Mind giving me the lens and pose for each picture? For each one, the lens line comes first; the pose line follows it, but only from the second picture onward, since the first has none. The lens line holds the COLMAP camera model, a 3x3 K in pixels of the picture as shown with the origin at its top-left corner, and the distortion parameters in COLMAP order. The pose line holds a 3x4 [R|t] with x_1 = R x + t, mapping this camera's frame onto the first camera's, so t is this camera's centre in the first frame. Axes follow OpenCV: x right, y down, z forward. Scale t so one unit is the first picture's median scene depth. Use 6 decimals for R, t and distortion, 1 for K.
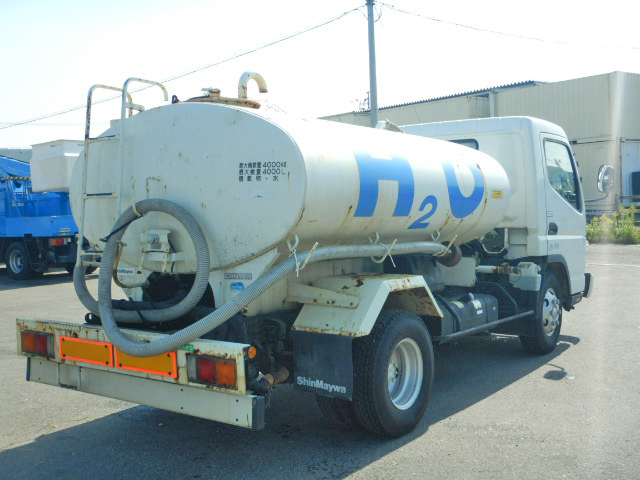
lens RADIAL K [[738.5, 0, 317.6], [0, 738.5, 238.8], [0, 0, 1]] dist [0.021527, 0.000000]
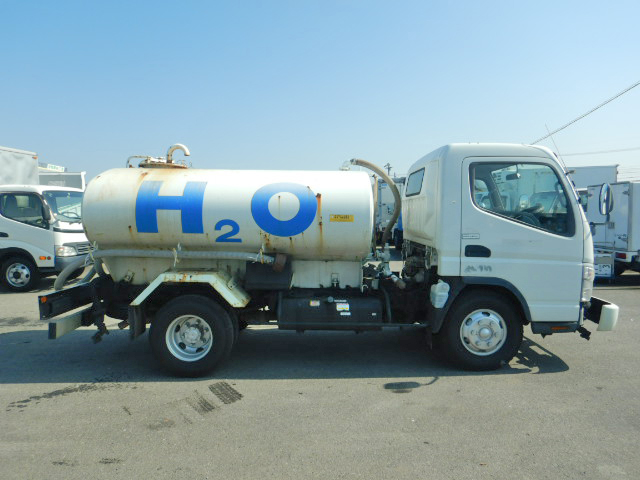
lens RADIAL K [[447.6, 0, 323.2], [0, 447.6, 240.9], [0, 0, 1]] dist [0.009943, 0.003175]
pose [[0.587031, 0.064146, -0.807019, 0.835553], [-0.042259, 0.997925, 0.048580, -0.058831], [0.808461, 0.005586, 0.588523, 0.567677]]
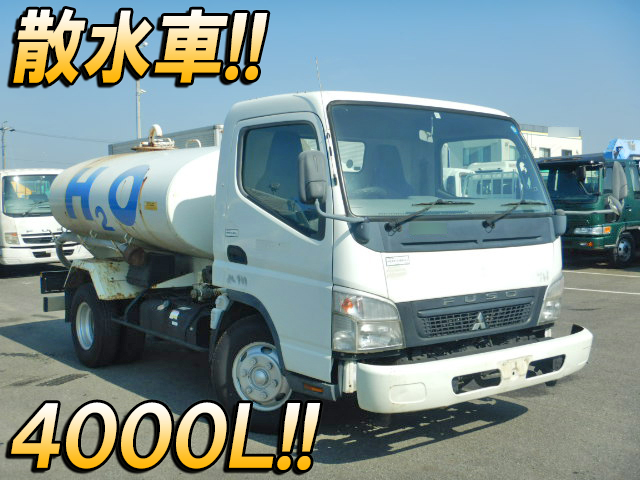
lens RADIAL K [[738.5, 0, 319.9], [0, 738.5, 238.2], [0, 0, 1]] dist [0.021527, 0.000000]
pose [[-0.261570, 0.064980, -0.962995, 1.186850], [-0.036901, 0.996328, 0.077252, -0.105537], [0.964479, 0.055743, -0.258212, 1.527615]]
